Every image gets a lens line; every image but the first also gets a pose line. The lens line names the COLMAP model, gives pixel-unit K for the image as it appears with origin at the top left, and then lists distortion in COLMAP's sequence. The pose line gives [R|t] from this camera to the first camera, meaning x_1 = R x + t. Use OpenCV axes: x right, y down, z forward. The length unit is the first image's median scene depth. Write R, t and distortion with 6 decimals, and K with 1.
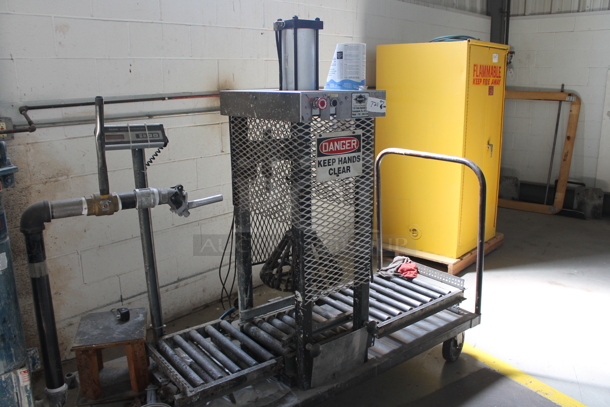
lens RADIAL K [[513.7, 0, 304.9], [0, 513.7, 205.2], [0, 0, 1]] dist [-0.159926, 0.118776]
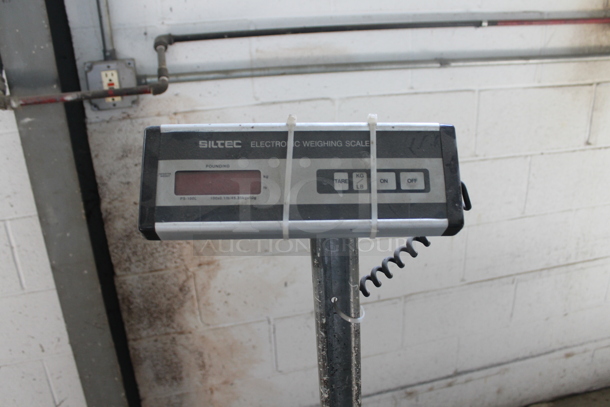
lens RADIAL K [[513.7, 0, 306.7], [0, 513.7, 206.8], [0, 0, 1]] dist [-0.159926, 0.118776]
pose [[0.832469, 0.174127, -0.526000, -0.211271], [-0.105302, 0.981753, 0.158344, -0.151959], [0.543974, -0.076428, 0.835614, 0.773130]]
